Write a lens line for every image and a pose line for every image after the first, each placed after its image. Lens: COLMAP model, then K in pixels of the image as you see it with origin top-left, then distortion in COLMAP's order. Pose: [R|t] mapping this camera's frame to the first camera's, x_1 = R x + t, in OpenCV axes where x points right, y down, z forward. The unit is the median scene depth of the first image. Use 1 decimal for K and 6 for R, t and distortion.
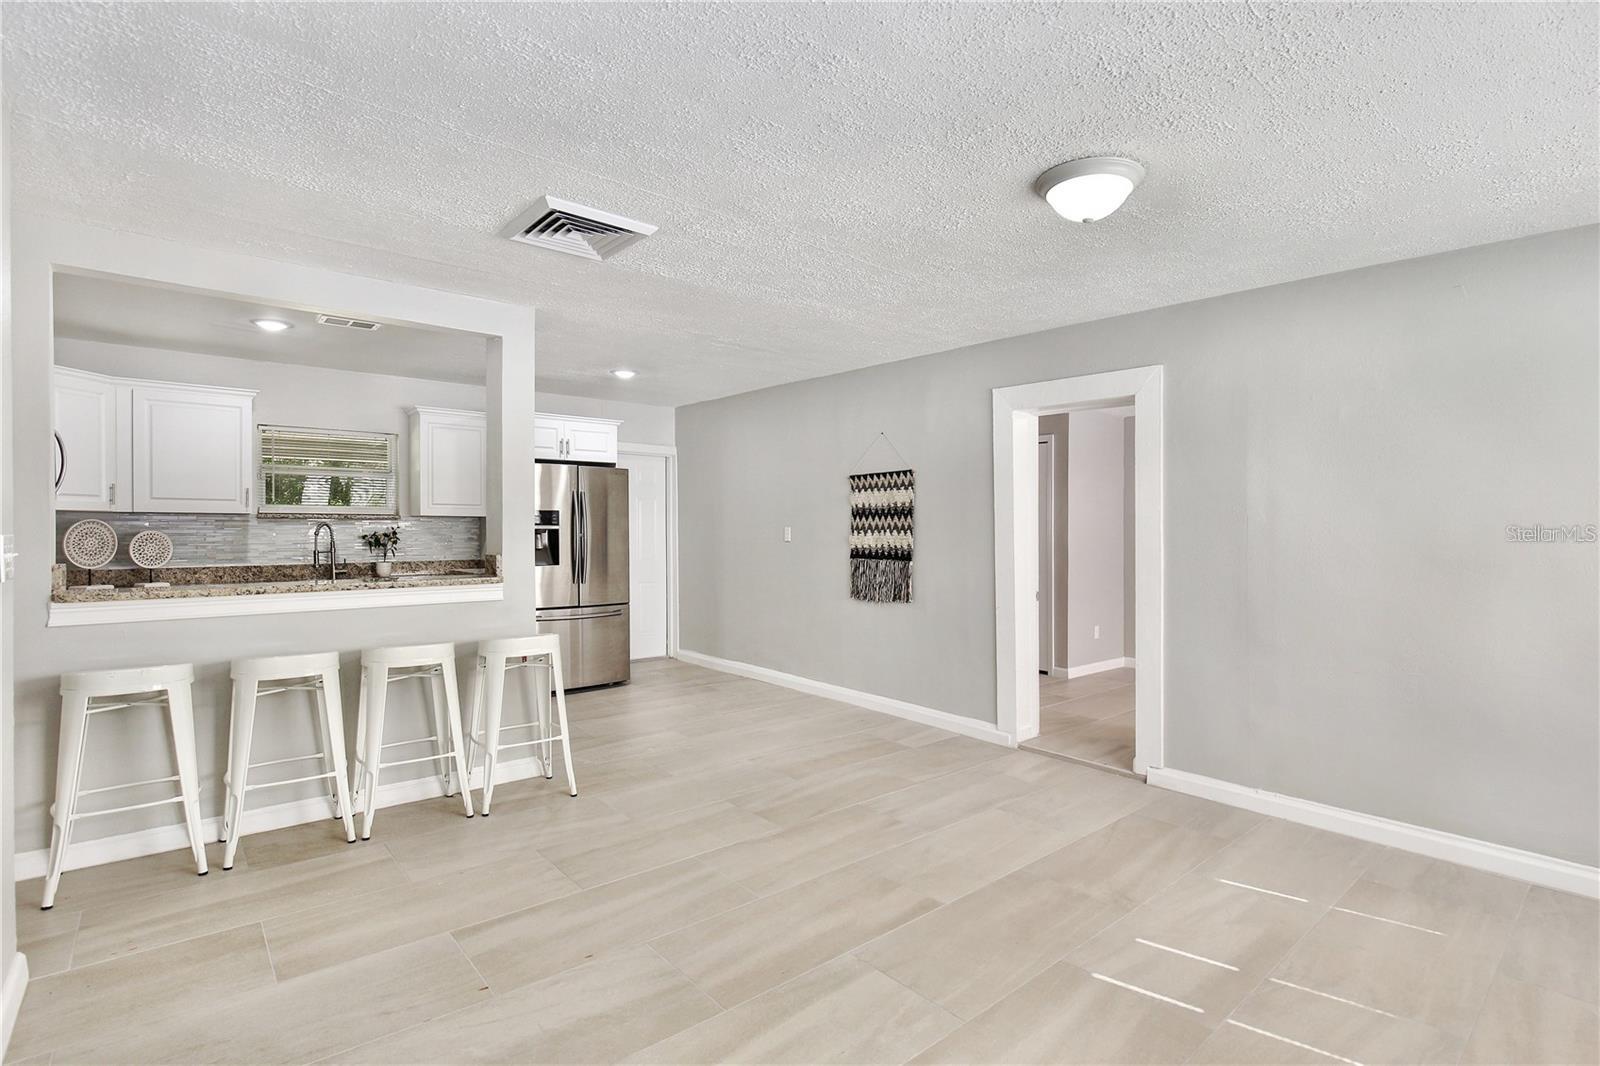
lens RADIAL K [[740.3, 0, 801.2], [0, 740.3, 540.3], [0, 0, 1]] dist [-0.042107, 0.014488]
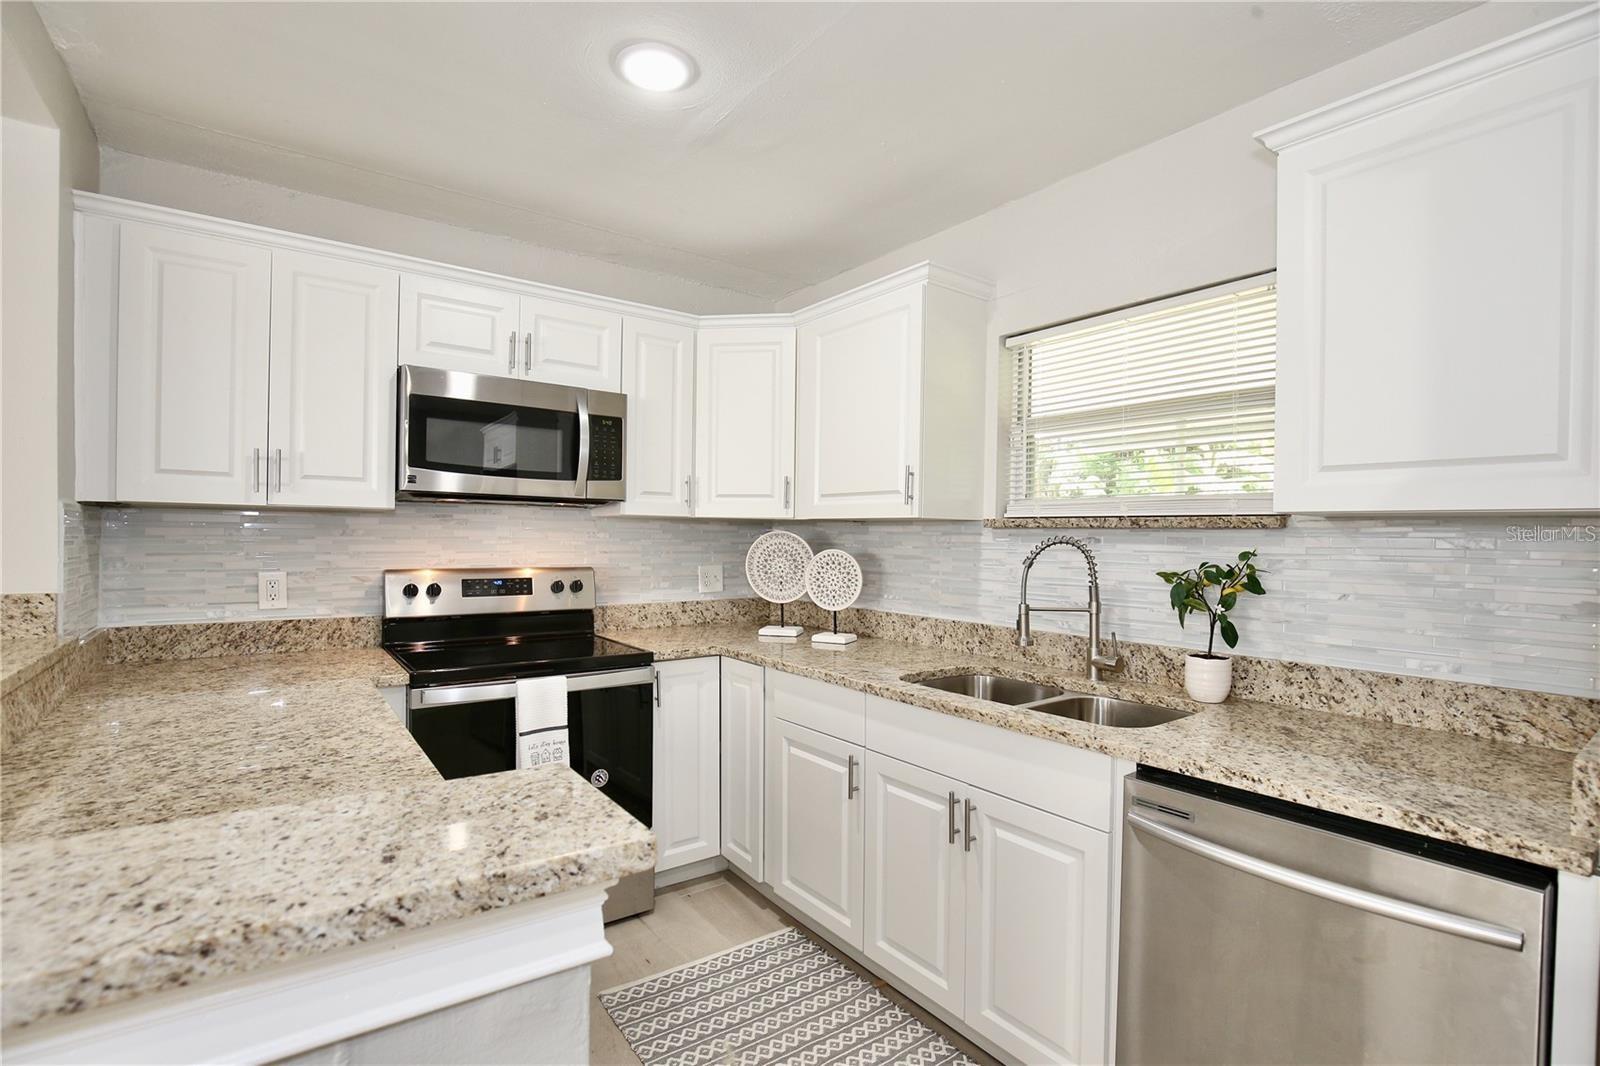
lens RADIAL K [[740.3, 0, 801.2], [0, 740.3, 540.3], [0, 0, 1]] dist [-0.042107, 0.014488]
pose [[-0.065878, 0.001685, -0.997826, -0.233839], [-0.031789, 0.999487, 0.003786, -0.019003], [0.997321, 0.031969, -0.065791, 0.866336]]
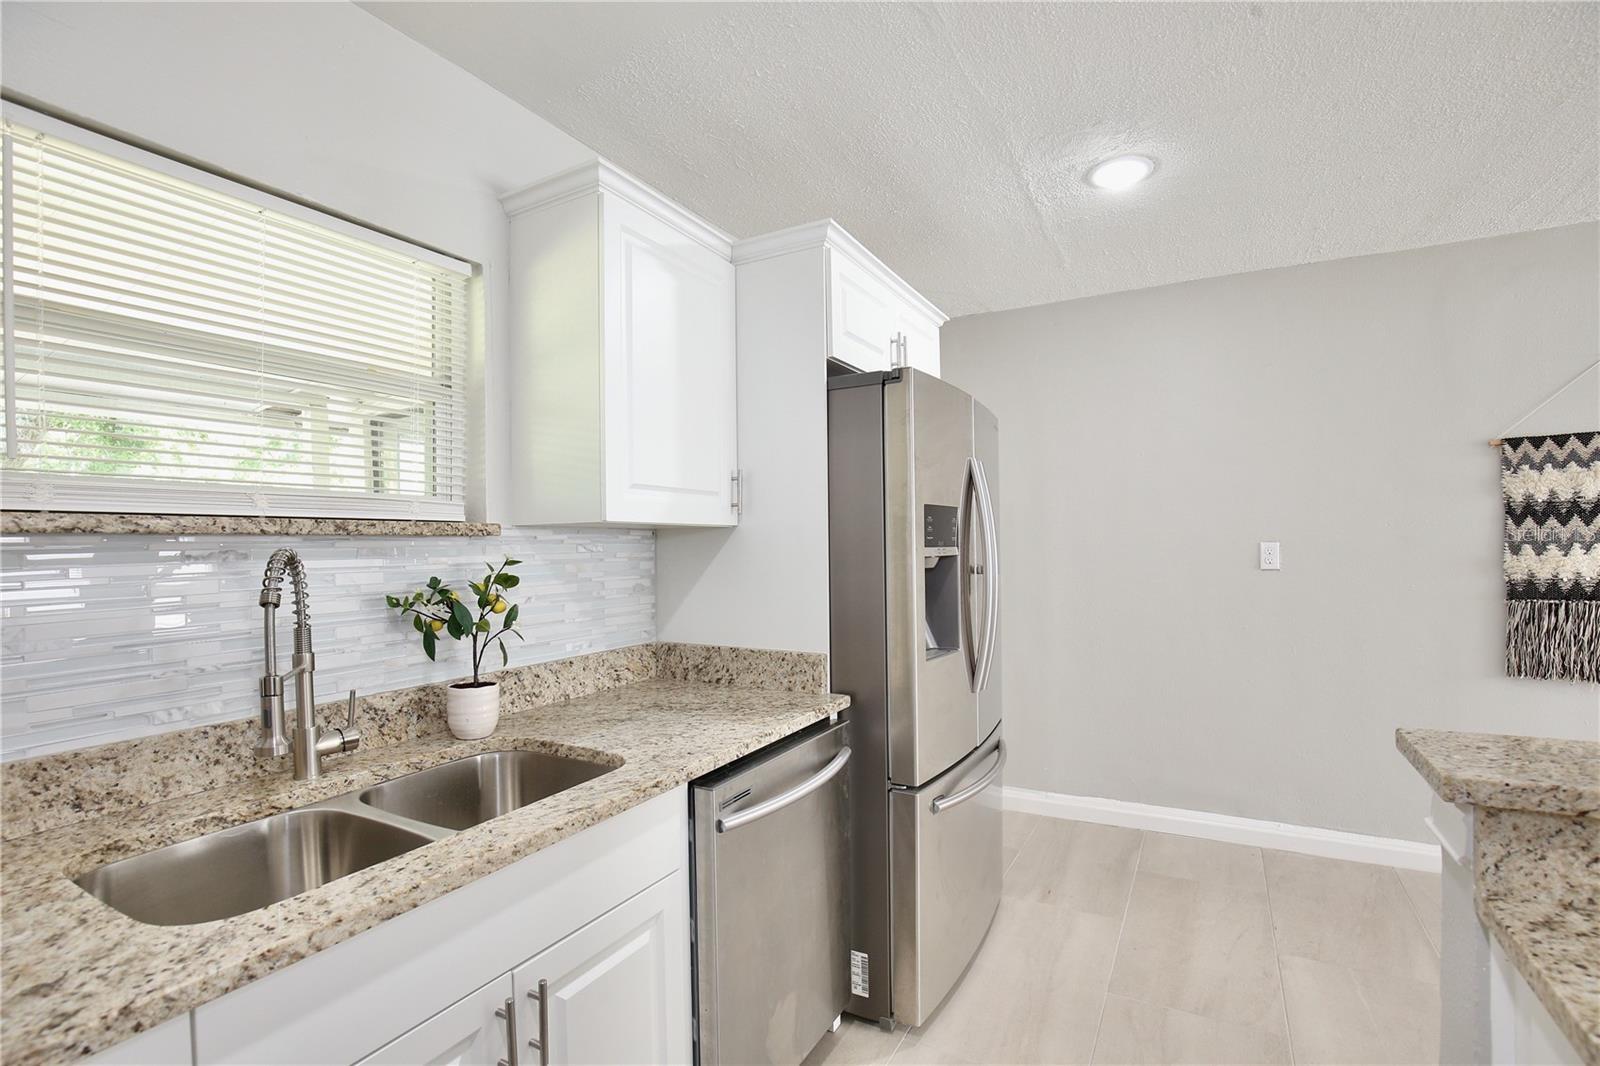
lens RADIAL K [[740.3, 0, 801.2], [0, 740.3, 540.3], [0, 0, 1]] dist [-0.042107, 0.014488]
pose [[0.937193, -0.014847, 0.348496, -0.570091], [0.023512, 0.999510, -0.020649, -0.018375], [-0.348019, 0.027546, 0.937083, 0.708822]]
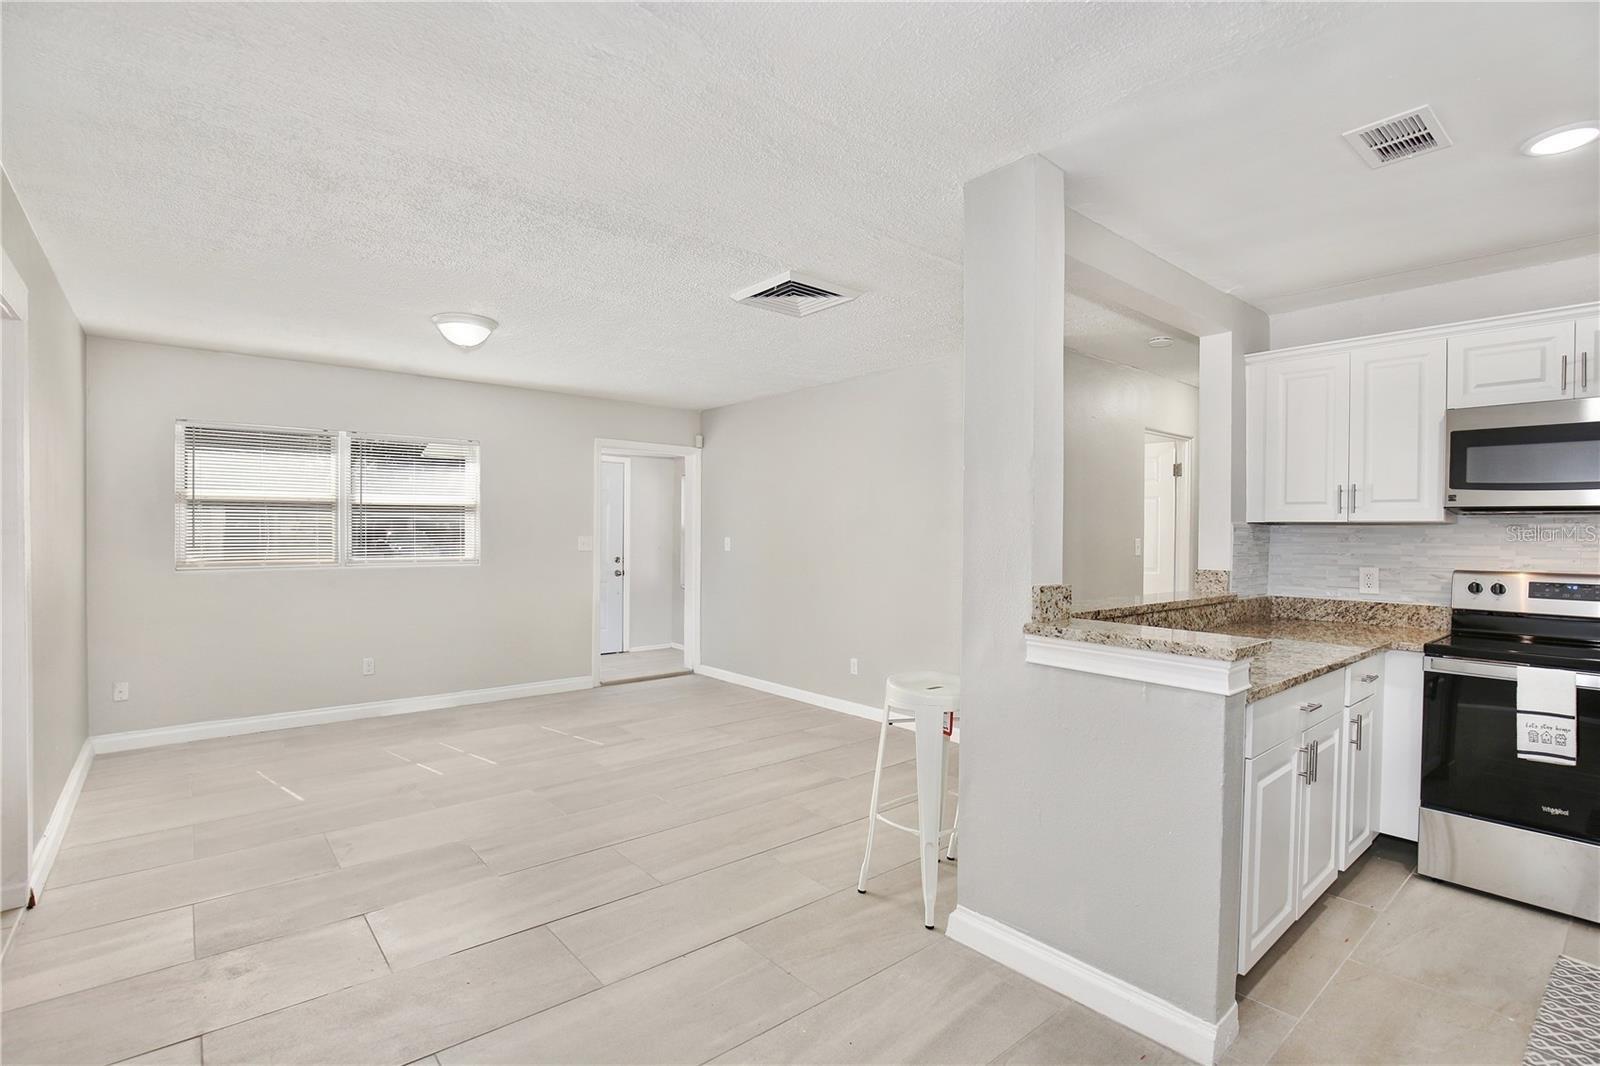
lens RADIAL K [[740.3, 0, 801.2], [0, 740.3, 540.3], [0, 0, 1]] dist [-0.042107, 0.014488]
pose [[-0.999923, -0.012166, 0.002595, -0.161601], [-0.012079, 0.999437, 0.031291, -0.025474], [-0.002974, 0.031257, -0.999507, 1.154096]]
